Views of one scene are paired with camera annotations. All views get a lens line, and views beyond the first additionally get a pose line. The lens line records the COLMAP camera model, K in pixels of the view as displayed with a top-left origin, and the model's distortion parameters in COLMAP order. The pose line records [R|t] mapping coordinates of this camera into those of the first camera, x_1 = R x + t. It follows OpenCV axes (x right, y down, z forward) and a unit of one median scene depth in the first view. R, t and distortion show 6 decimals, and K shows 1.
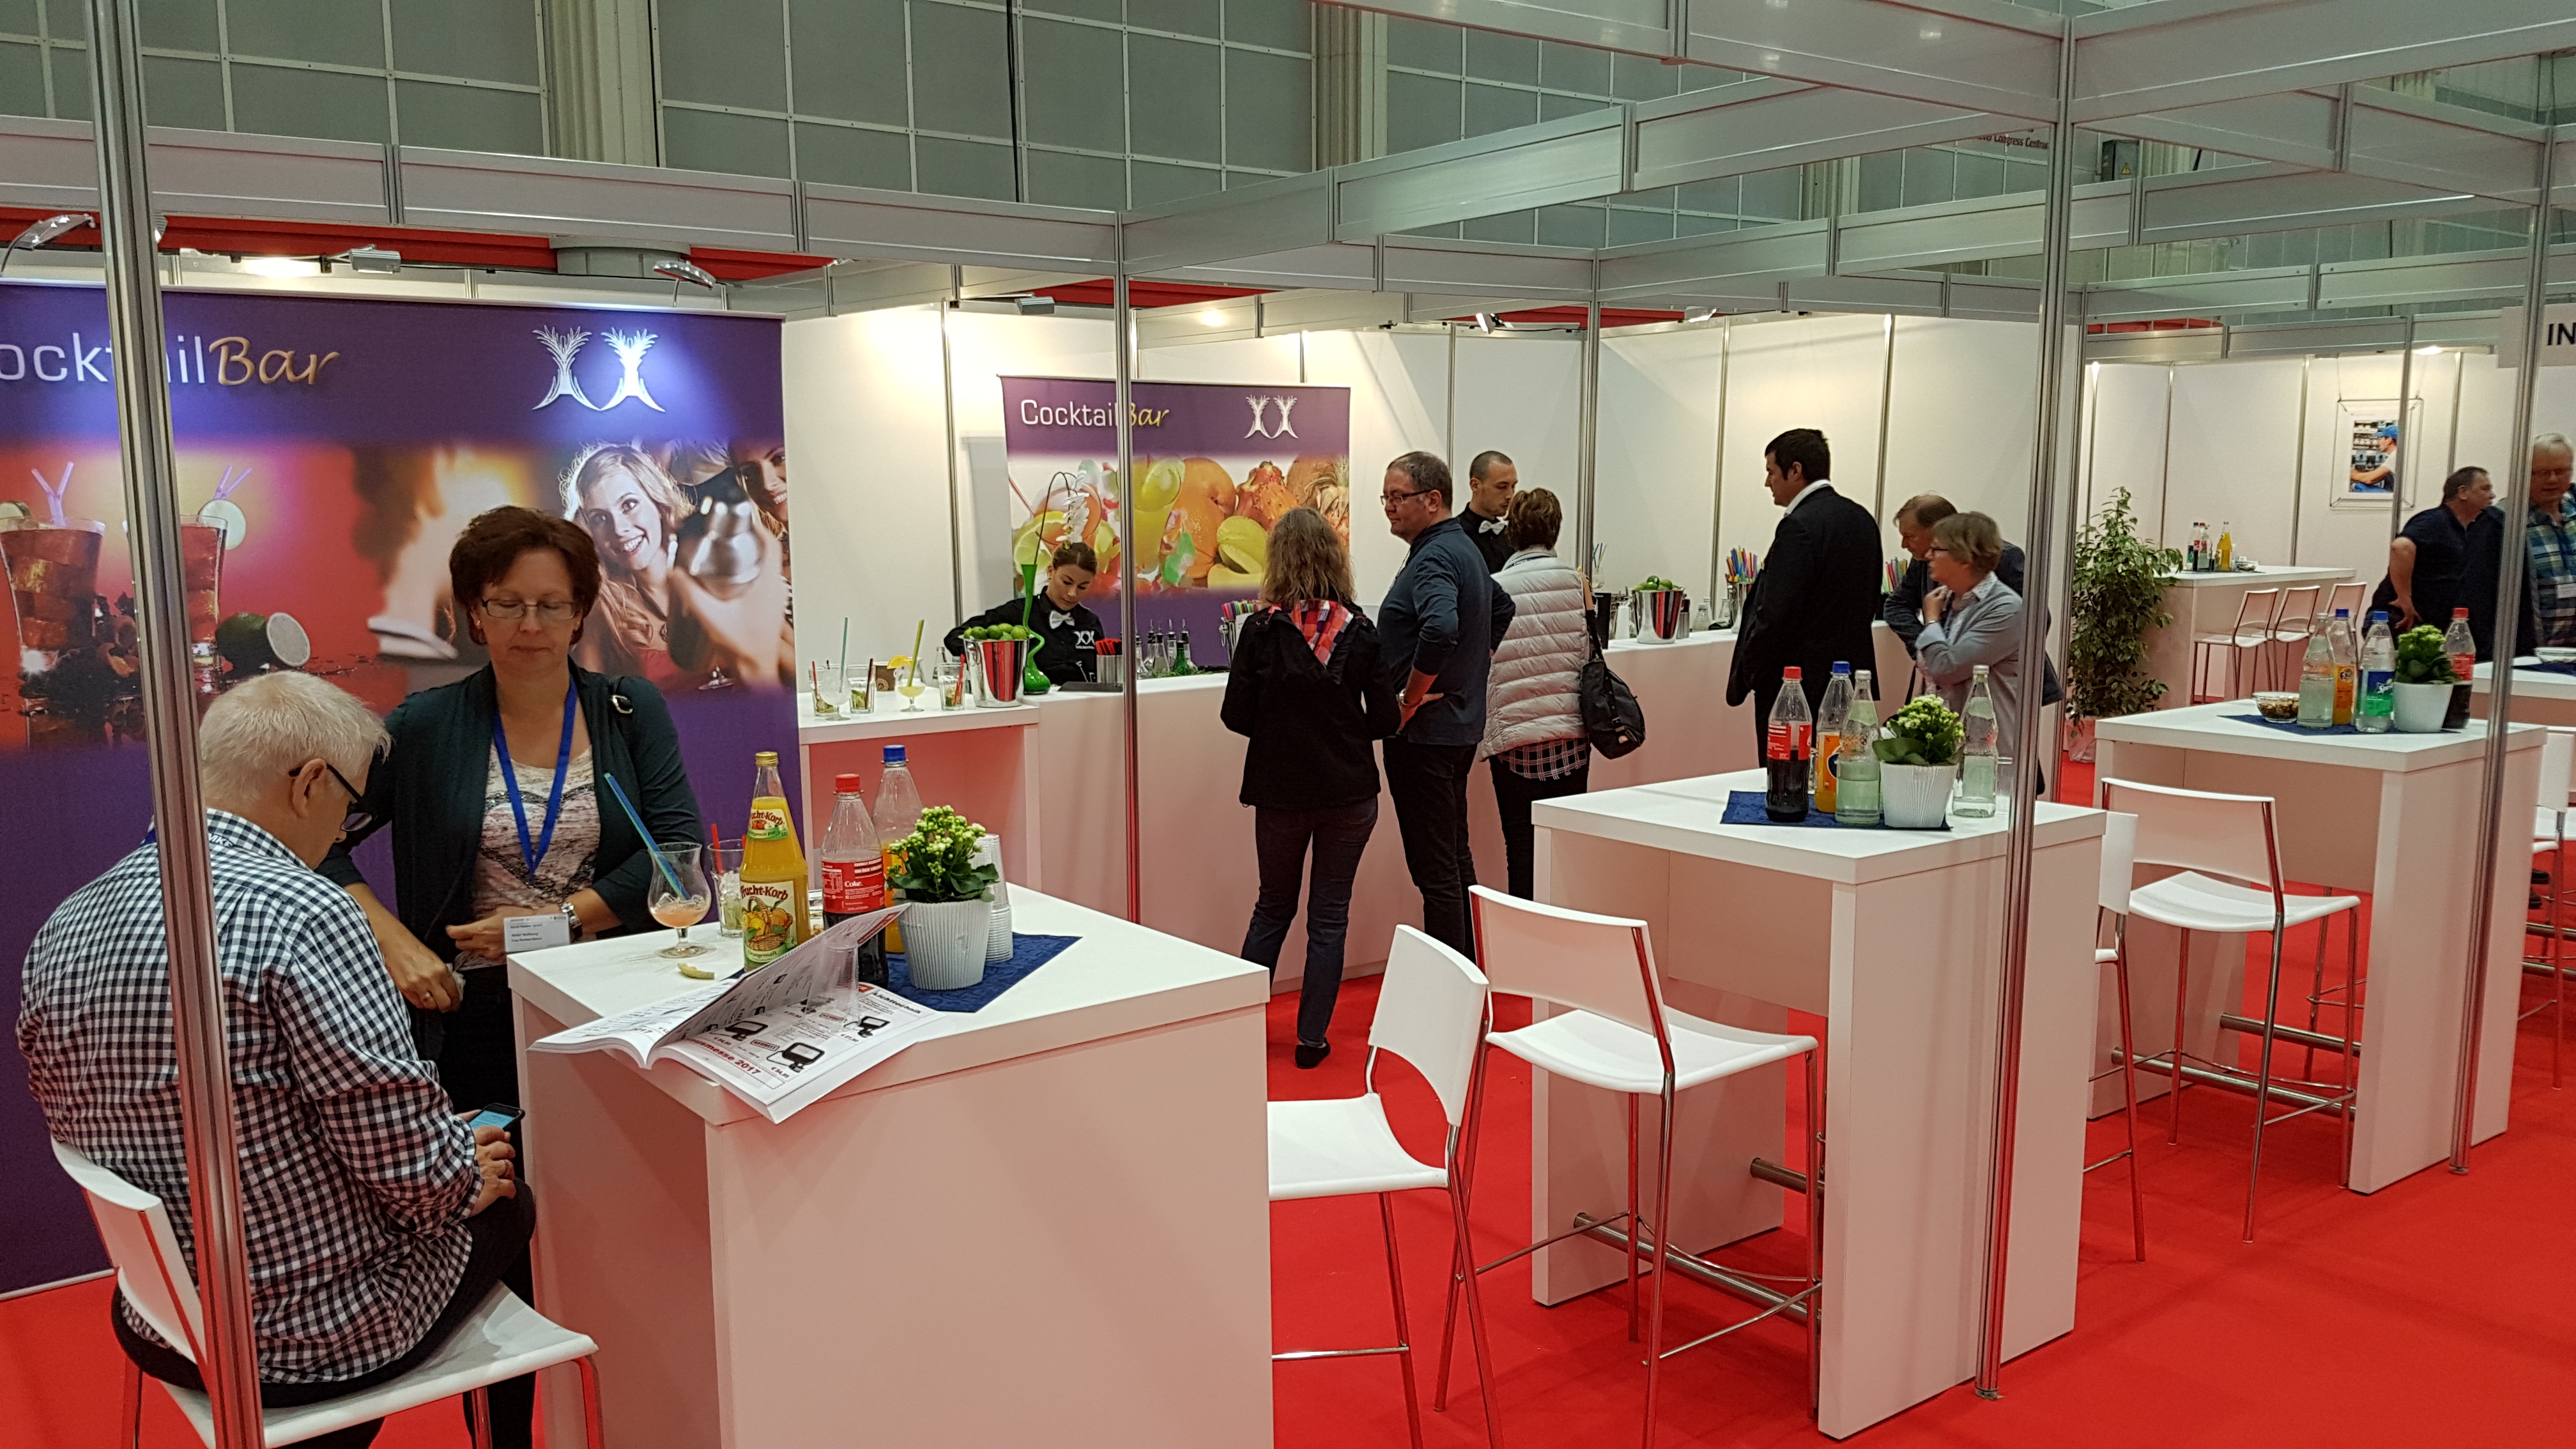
lens RADIAL K [[1933.1, 0, 1304.4], [0, 1933.1, 748.9], [0, 0, 1]] dist [0.031847, -0.017132]
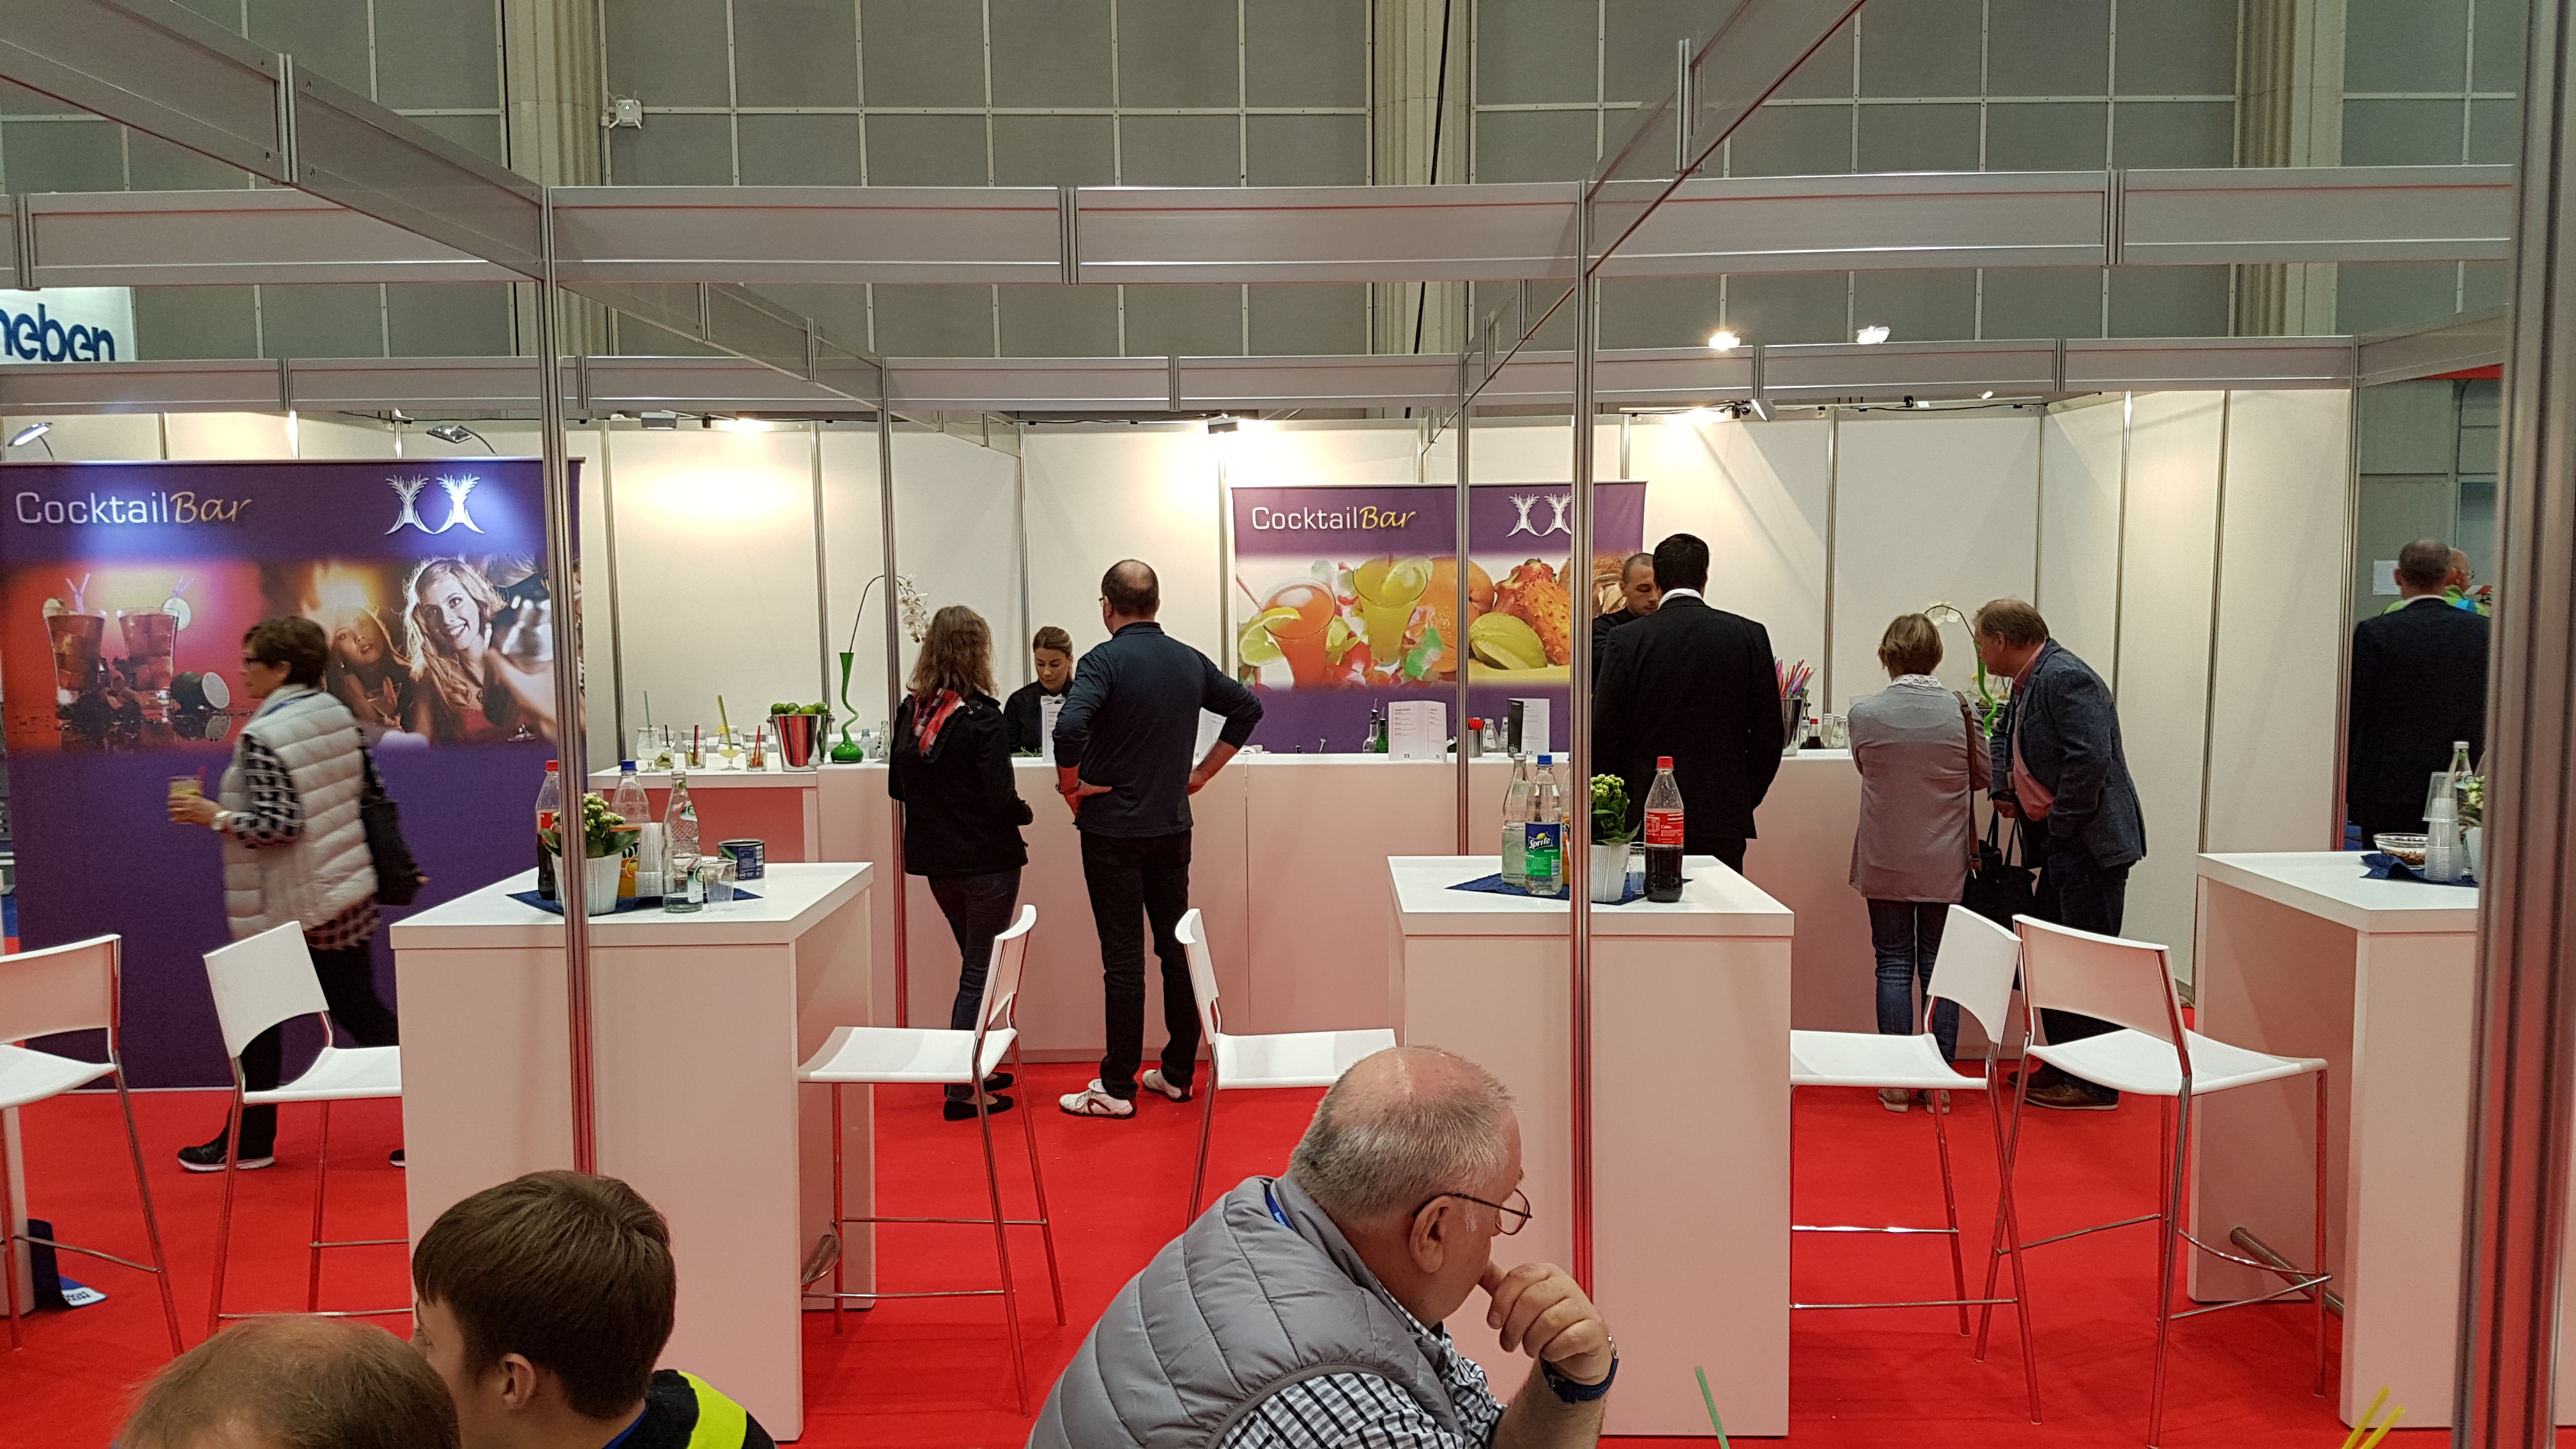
lens RADIAL K [[1933.1, 0, 1312.6], [0, 1933.1, 716.6], [0, 0, 1]] dist [0.031847, -0.017132]
pose [[0.809664, 0.041187, -0.585446, 0.756266], [-0.077745, 0.996270, -0.037430, -0.032860], [0.581721, 0.075821, 0.809847, 0.200666]]
